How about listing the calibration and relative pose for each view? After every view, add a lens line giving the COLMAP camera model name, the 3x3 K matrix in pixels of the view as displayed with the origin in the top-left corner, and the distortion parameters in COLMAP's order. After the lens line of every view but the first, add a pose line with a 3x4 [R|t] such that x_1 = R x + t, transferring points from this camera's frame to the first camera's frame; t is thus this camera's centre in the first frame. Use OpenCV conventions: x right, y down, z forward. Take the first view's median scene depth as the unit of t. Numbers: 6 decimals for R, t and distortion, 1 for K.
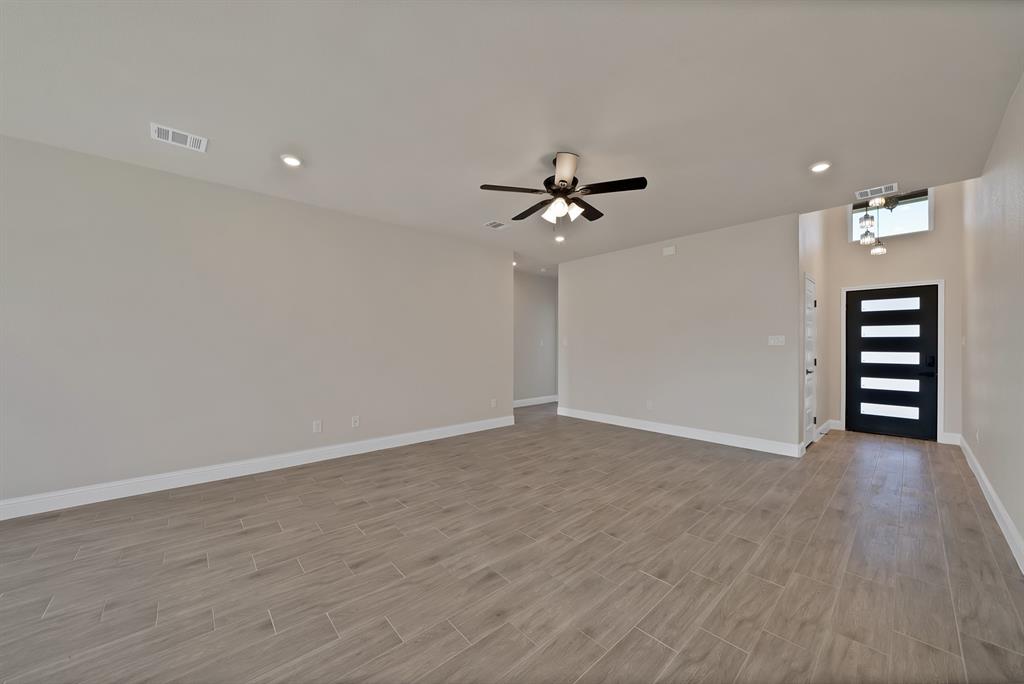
lens RADIAL K [[368.6, 0, 509.0], [0, 368.6, 341.5], [0, 0, 1]] dist [-0.020083, 0.001312]
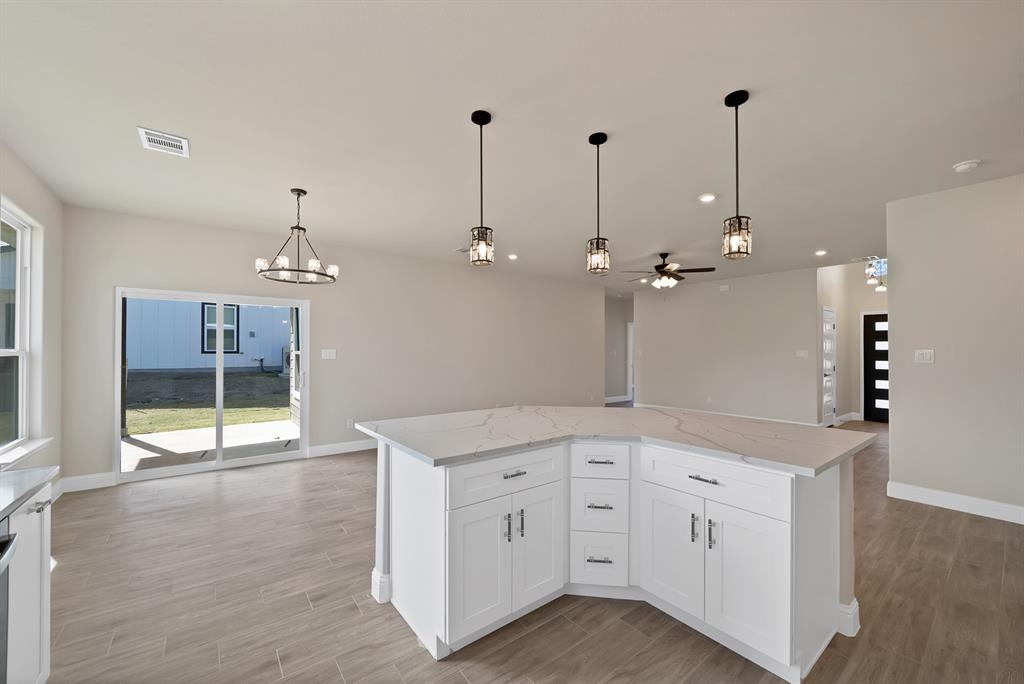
lens RADIAL K [[385.4, 0, 503.7], [0, 385.4, 347.7], [0, 0, 1]] dist [-0.030496, 0.000012]
pose [[0.995331, -0.002563, -0.096485, -0.347304], [0.002634, 0.999996, 0.000610, -0.034286], [0.096483, -0.000861, 0.995334, -0.691543]]
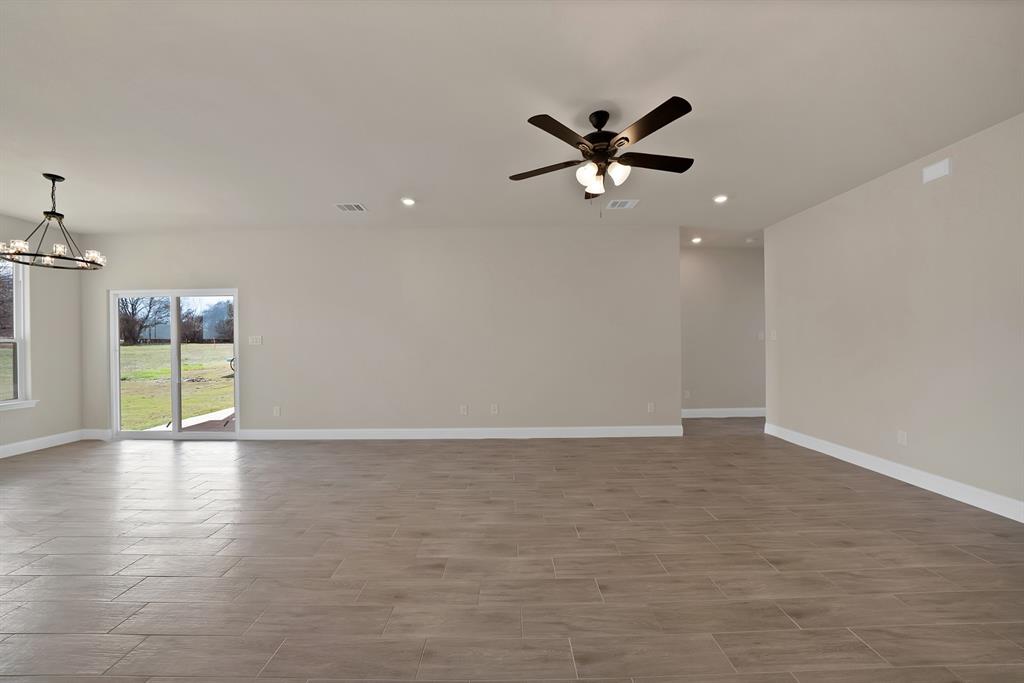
lens RADIAL K [[368.6, 0, 508.0], [0, 368.6, 344.2], [0, 0, 1]] dist [-0.020083, 0.001312]
pose [[0.744802, -0.007750, -0.667240, 0.426160], [0.018626, 0.999784, 0.009178, 0.004593], [0.667025, -0.019264, 0.744786, 0.201957]]
